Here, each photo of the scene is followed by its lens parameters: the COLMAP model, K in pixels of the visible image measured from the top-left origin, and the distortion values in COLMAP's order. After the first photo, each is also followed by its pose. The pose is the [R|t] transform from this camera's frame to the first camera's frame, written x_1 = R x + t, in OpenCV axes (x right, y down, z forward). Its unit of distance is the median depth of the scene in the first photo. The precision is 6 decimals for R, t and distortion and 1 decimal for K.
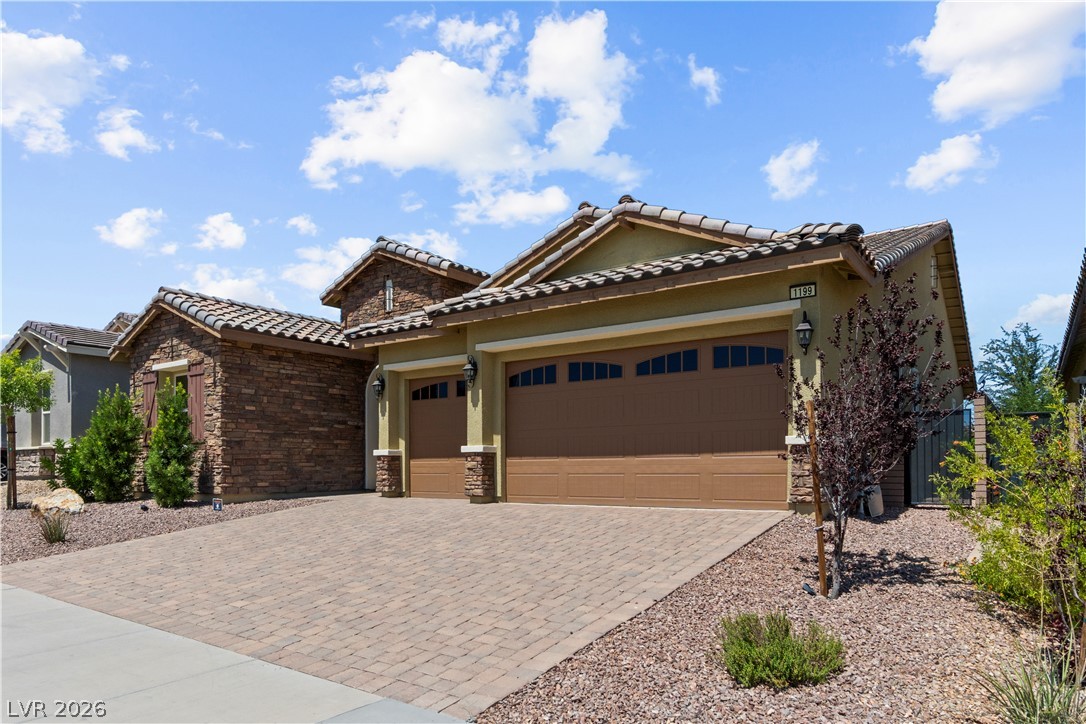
lens RADIAL K [[692.1, 0, 531.8], [0, 692.1, 455.0], [0, 0, 1]] dist [0.042220, 0.000533]
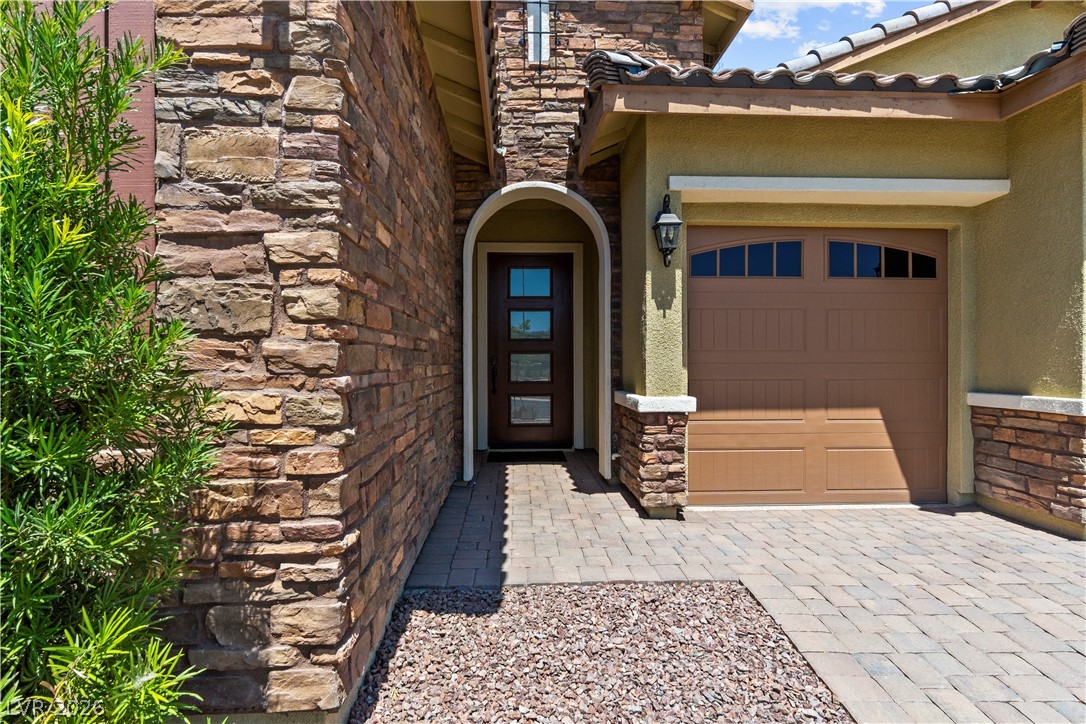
lens RADIAL K [[548.3, 0, 542.2], [0, 548.3, 363.2], [0, 0, 1]] dist [-0.000494, -0.000292]
pose [[0.777794, 0.002918, 0.628513, -0.540830], [-0.010926, 0.999901, 0.008878, -0.033147], [-0.628425, -0.013773, 0.777748, 0.952309]]
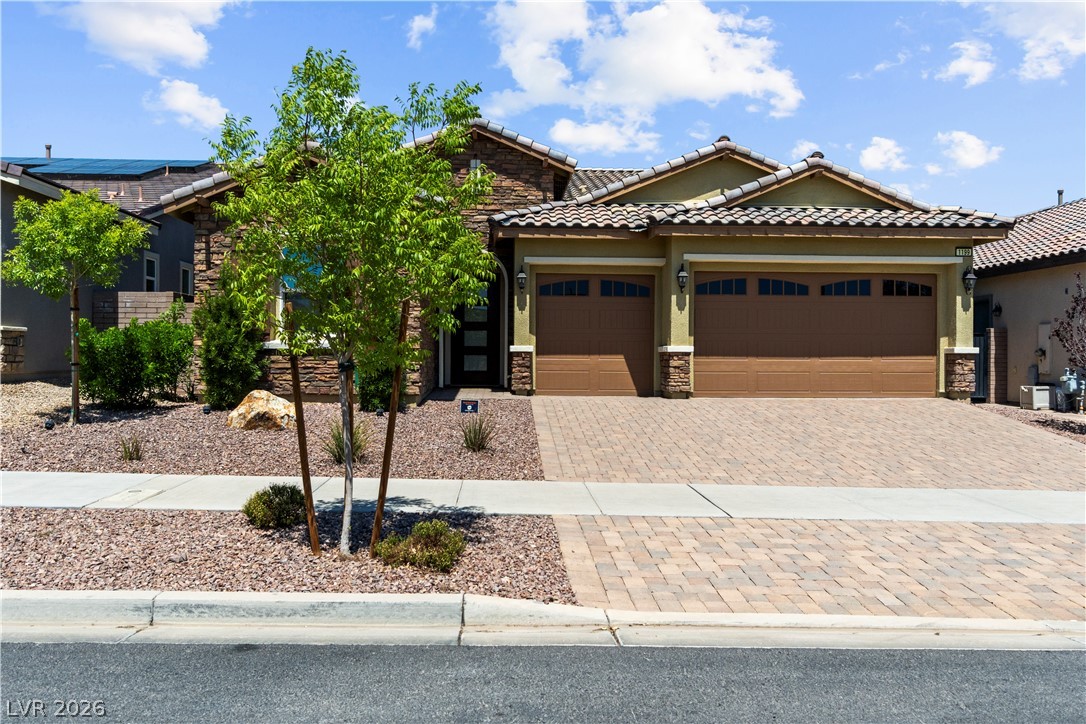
lens RADIAL K [[811.9, 0, 542.6], [0, 811.9, 362.9], [0, 0, 1]] dist [0.066545, 0.002051]
pose [[0.773447, 0.006275, 0.633830, -1.062901], [-0.020422, 0.999679, 0.015023, -0.001621], [-0.633532, -0.024563, 0.773327, 0.137836]]
